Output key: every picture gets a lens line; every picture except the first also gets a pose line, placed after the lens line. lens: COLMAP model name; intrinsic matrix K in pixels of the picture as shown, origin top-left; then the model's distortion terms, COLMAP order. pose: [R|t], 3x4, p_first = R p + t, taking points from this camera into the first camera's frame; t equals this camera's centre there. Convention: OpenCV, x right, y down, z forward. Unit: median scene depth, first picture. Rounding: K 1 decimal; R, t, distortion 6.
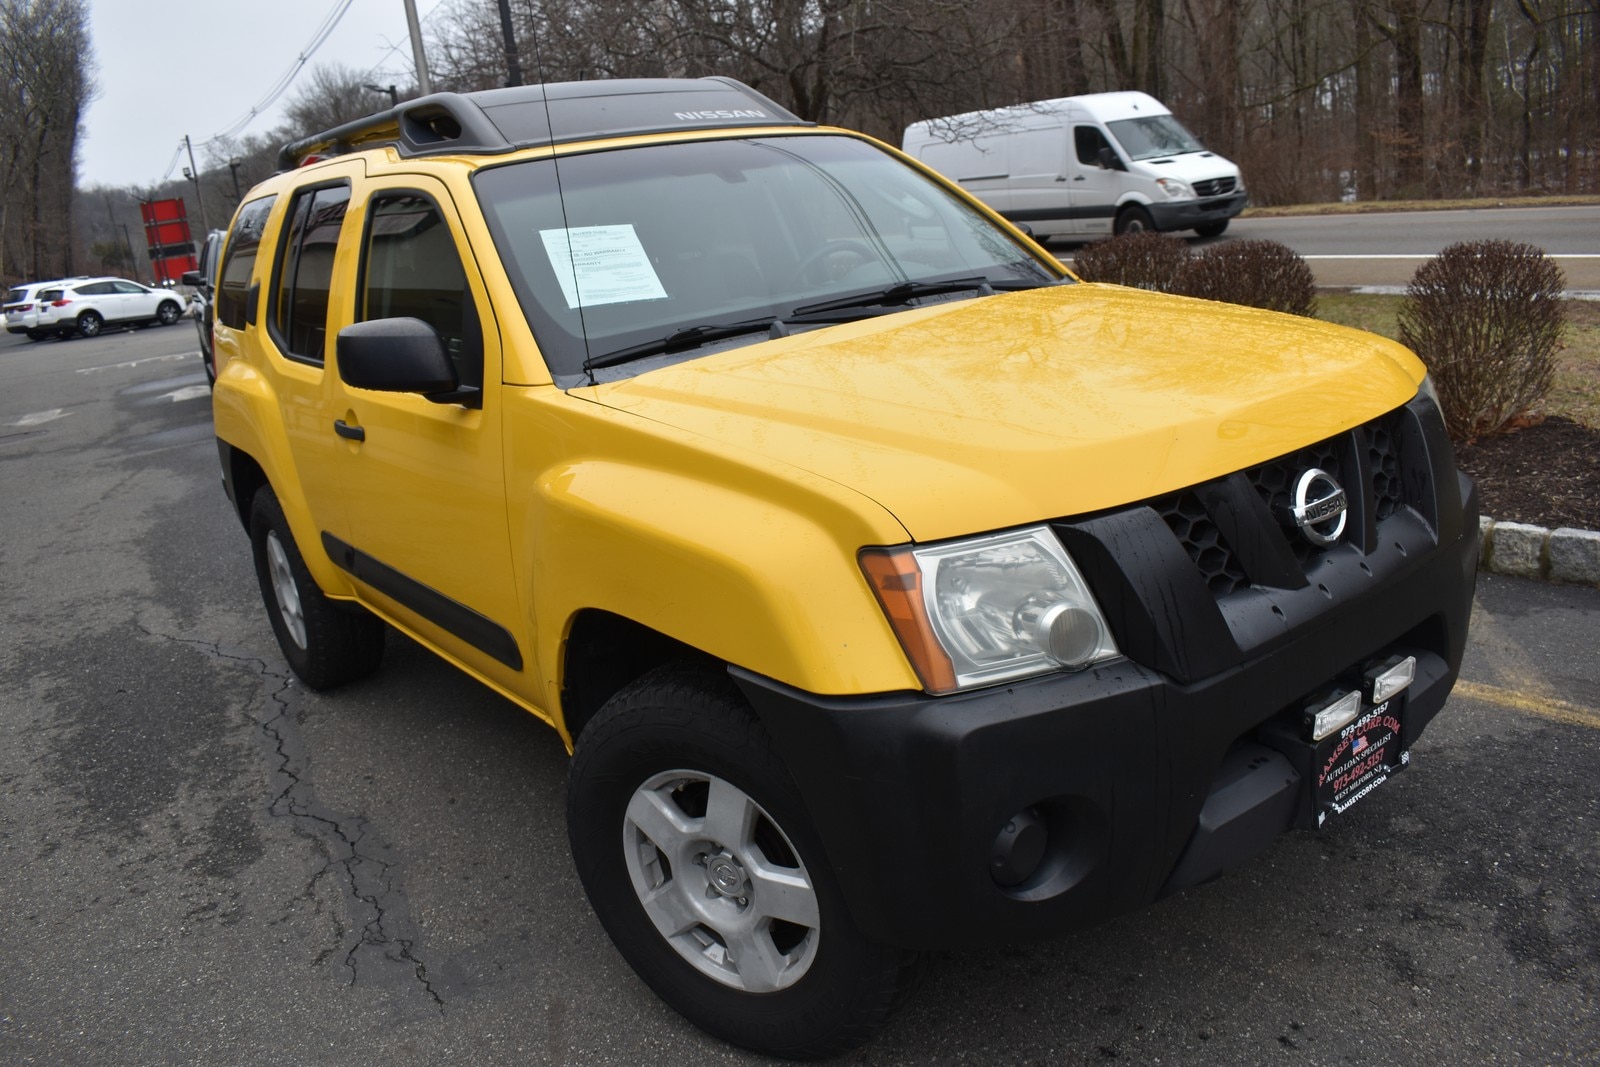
lens RADIAL K [[1261.0, 0, 800.0], [0, 1261.0, 533.5], [0, 0, 1]] dist [-0.095952, 0.006419]
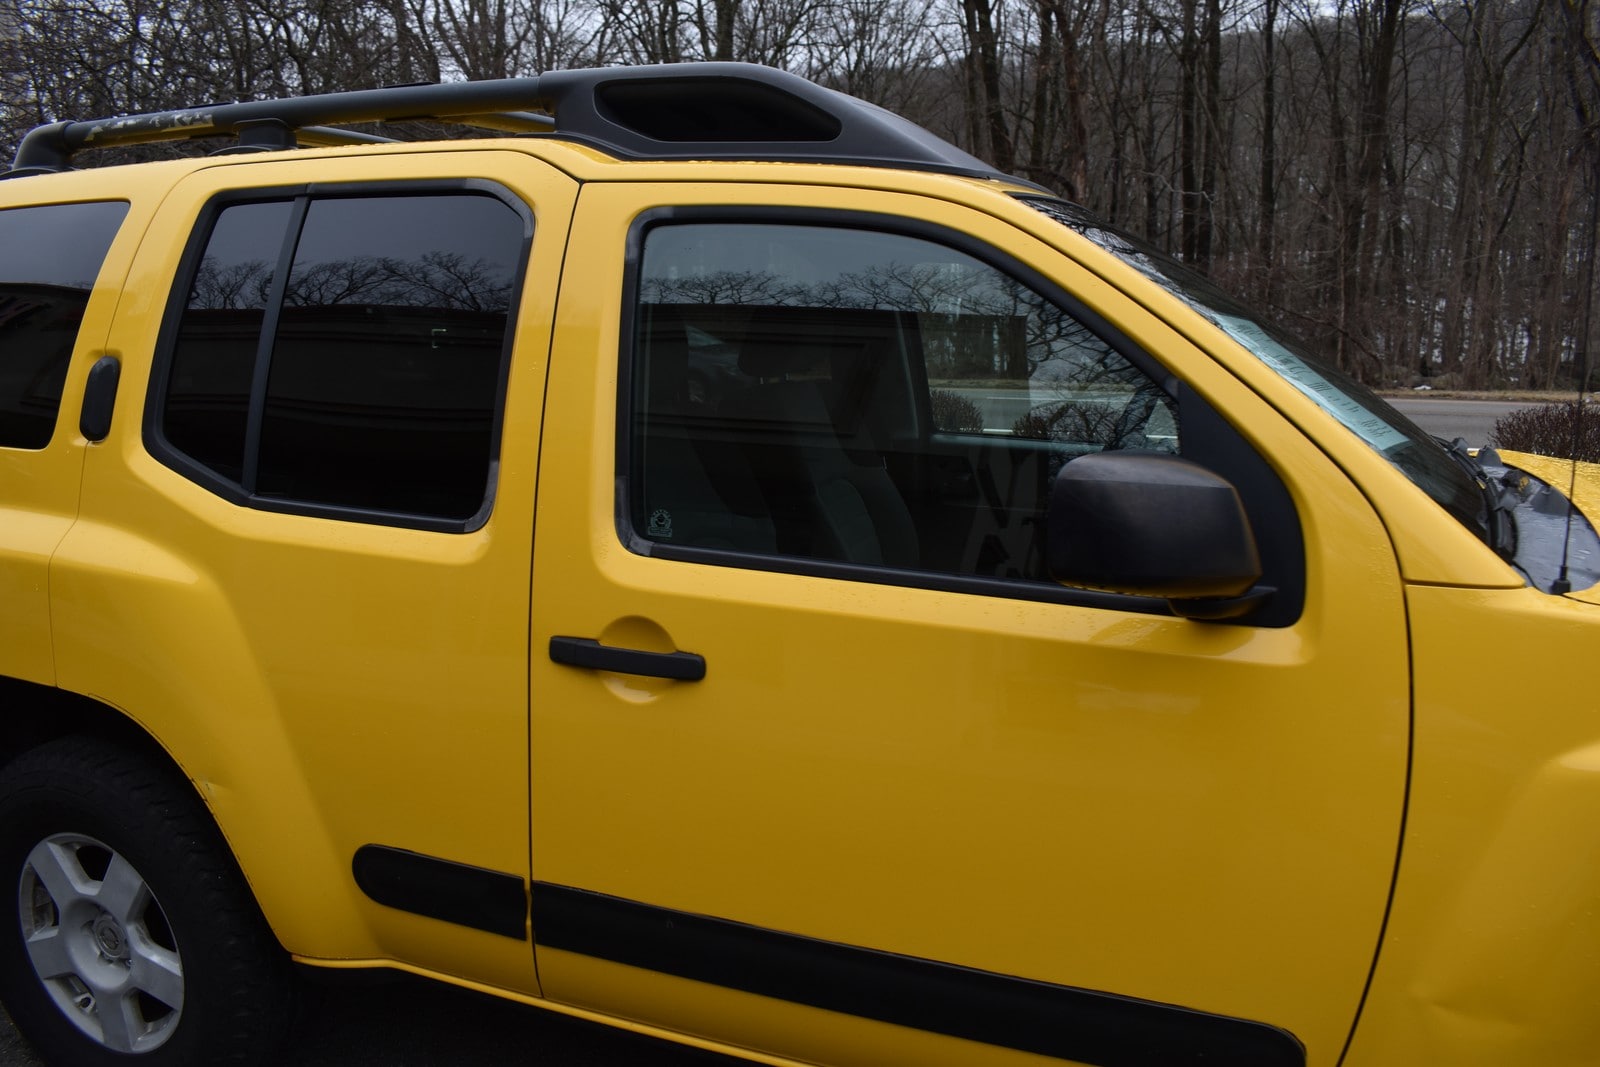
lens RADIAL K [[1240.1, 0, 800.0], [0, 1240.1, 533.5], [0, 0, 1]] dist [-0.093215, 0.011412]
pose [[0.846249, 0.009158, 0.532710, -0.681284], [0.054869, 0.993038, -0.104235, -0.091967], [-0.529956, 0.117438, 0.839854, 0.637823]]
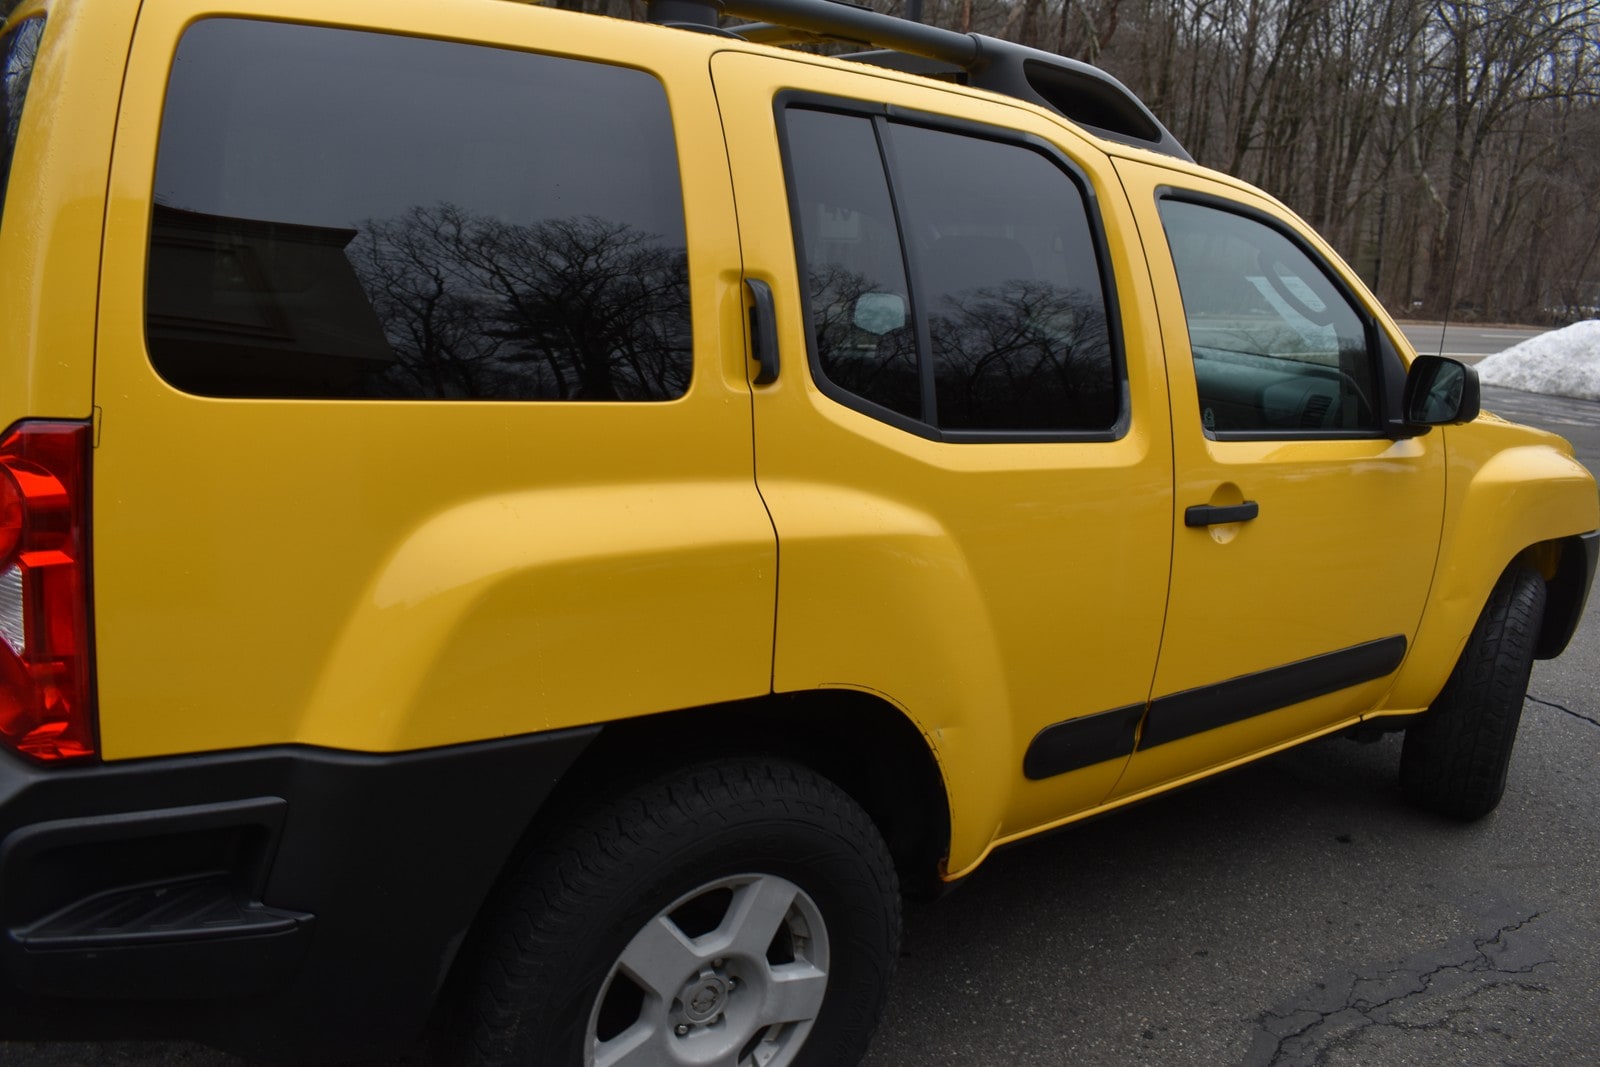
lens RADIAL K [[1240.1, 0, 800.0], [0, 1240.1, 533.5], [0, 0, 1]] dist [-0.093215, 0.011412]
pose [[-0.005424, -0.122294, 0.992479, -1.276244], [0.204713, 0.971338, 0.120808, -0.248226], [-0.978807, 0.203829, 0.019766, 1.467433]]
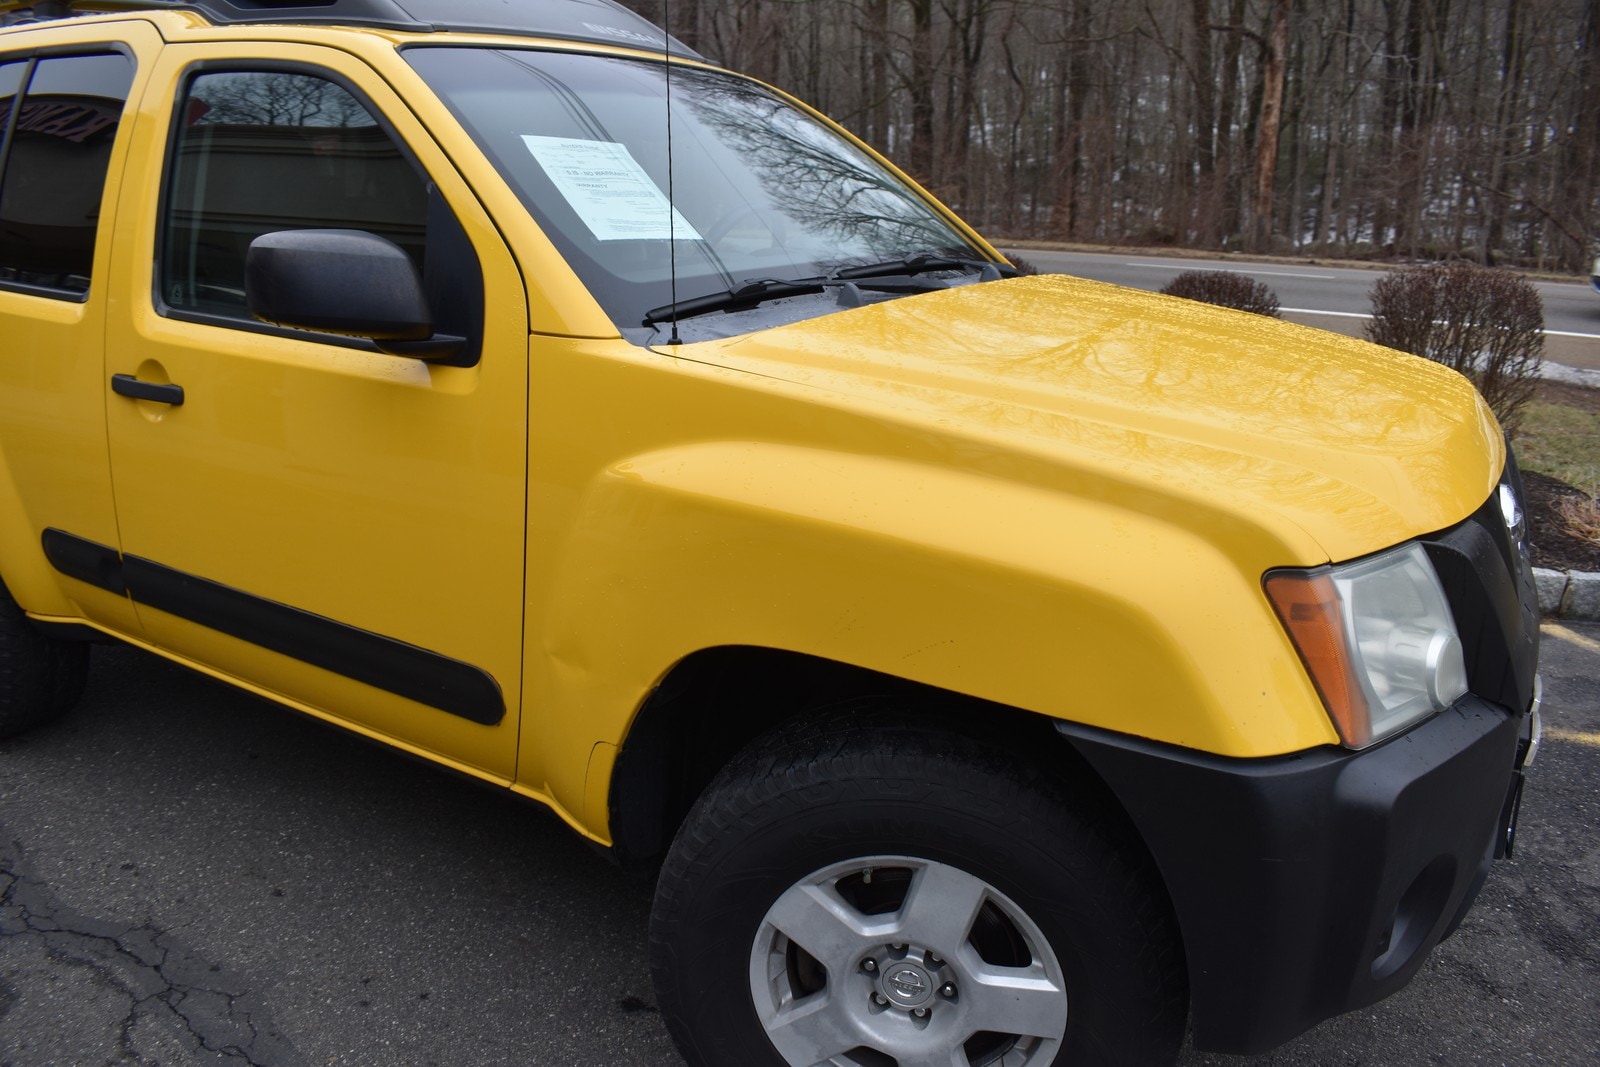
lens RADIAL K [[1235.6, 0, 800.0], [0, 1235.6, 533.5], [0, 0, 1]] dist [-0.093782, 0.009252]
pose [[0.922464, 0.011573, 0.385910, -0.336367], [-0.011645, 0.999930, -0.002150, -0.003820], [-0.385908, -0.002511, 0.922534, 0.262942]]
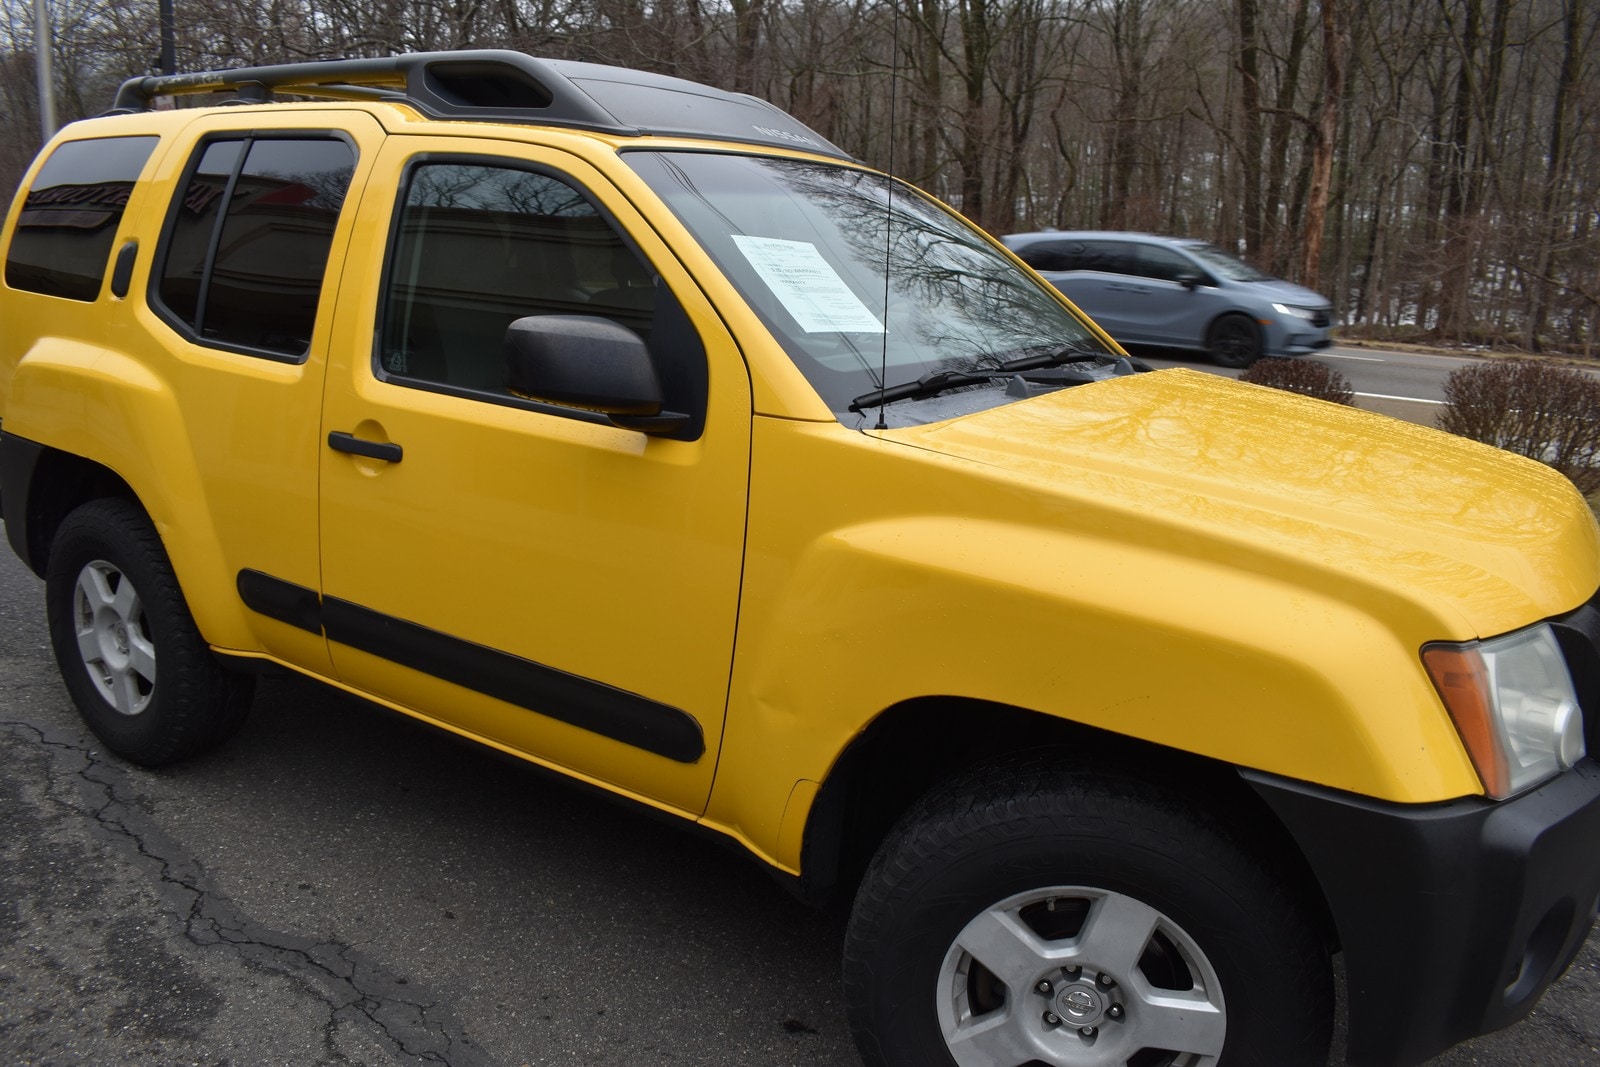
lens RADIAL K [[1240.1, 0, 800.0], [0, 1240.1, 533.5], [0, 0, 1]] dist [-0.093215, 0.011412]
pose [[0.929837, 0.061679, 0.362766, -0.458221], [-0.045829, 0.997587, -0.052146, -0.000682], [-0.365107, 0.031862, 0.930420, 0.218385]]
